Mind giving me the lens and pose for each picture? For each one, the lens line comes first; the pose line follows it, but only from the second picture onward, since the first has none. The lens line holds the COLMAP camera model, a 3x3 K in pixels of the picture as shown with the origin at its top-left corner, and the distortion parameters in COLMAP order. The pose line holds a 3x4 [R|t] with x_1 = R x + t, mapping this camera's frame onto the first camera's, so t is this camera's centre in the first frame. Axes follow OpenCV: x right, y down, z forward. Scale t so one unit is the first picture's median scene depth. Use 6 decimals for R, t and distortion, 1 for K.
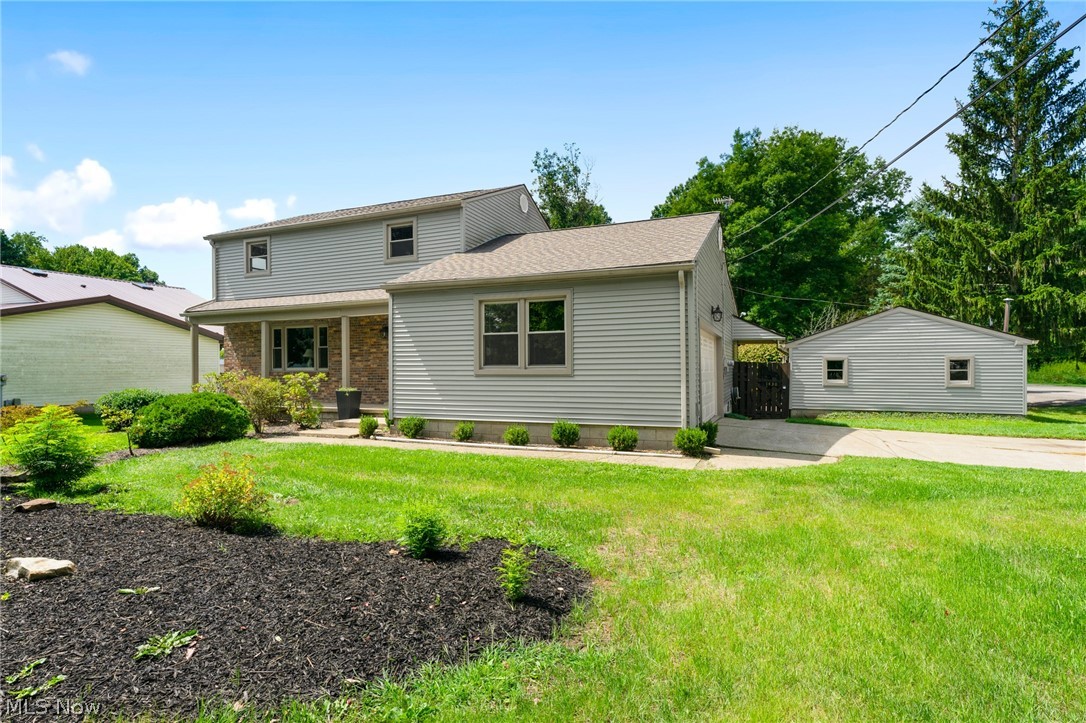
lens RADIAL K [[541.0, 0, 547.2], [0, 541.0, 358.6], [0, 0, 1]] dist [-0.000984, -0.000071]
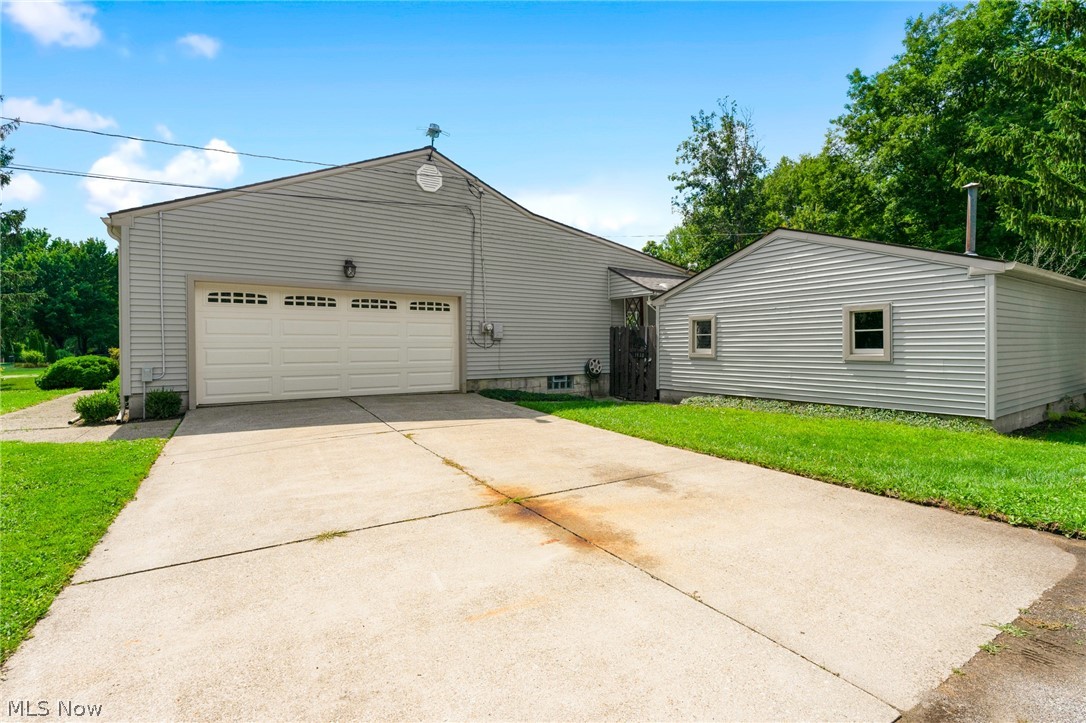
lens RADIAL K [[506.6, 0, 542.7], [0, 506.6, 357.9], [0, 0, 1]] dist [0.001043, 0.000017]
pose [[0.833652, 0.014728, -0.552094, 0.885005], [-0.000841, 0.999677, 0.025398, 0.042511], [0.552290, -0.020708, 0.833395, 0.439154]]
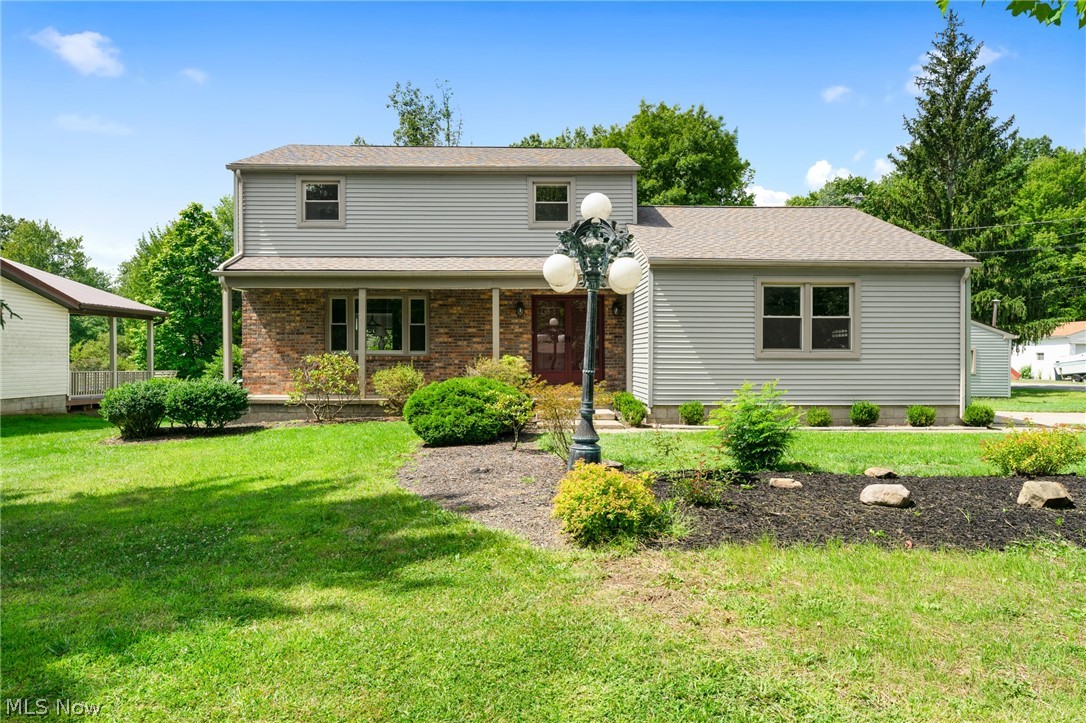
lens RADIAL K [[673.0, 0, 537.9], [0, 673.0, 358.7], [0, 0, 1]] dist [-0.002338, 0.000286]
pose [[0.919145, 0.007527, 0.393846, -0.702076], [-0.013686, 0.999824, 0.012833, 0.014820], [-0.393680, -0.017186, 0.919087, 0.027430]]
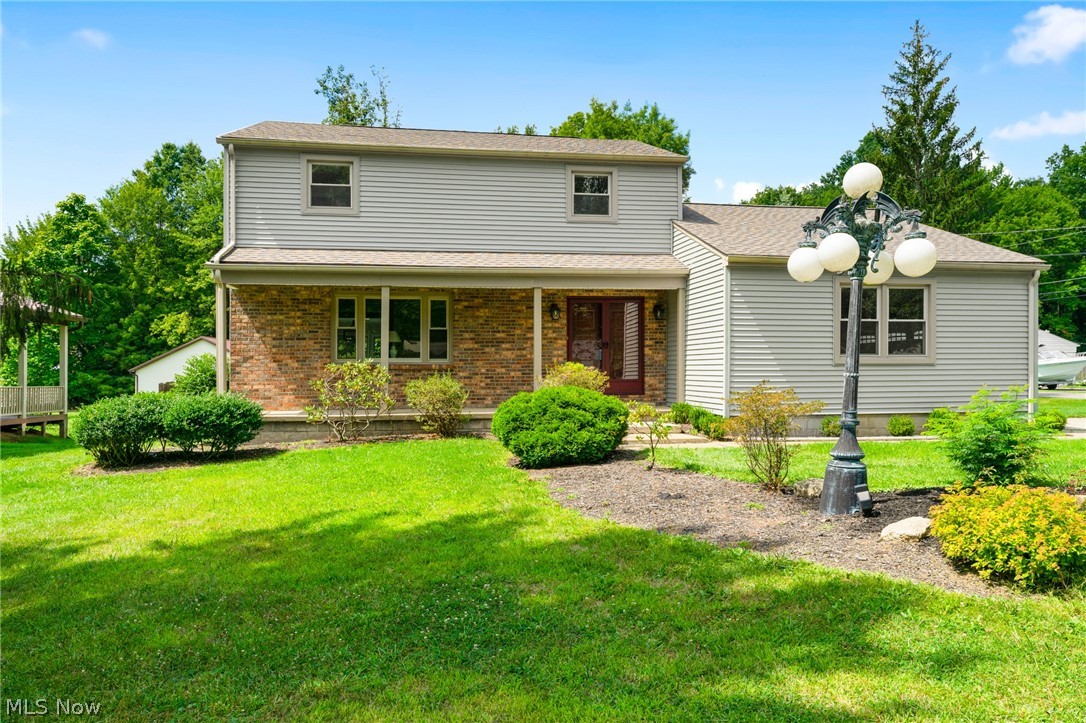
lens RADIAL K [[702.6, 0, 540.1], [0, 702.6, 363.9], [0, 0, 1]] dist [-0.003546, 0.004504]
pose [[0.855946, 0.006974, 0.517019, -0.844097], [-0.009124, 0.999957, 0.001617, 0.023165], [-0.516985, -0.006101, 0.855973, 0.175121]]
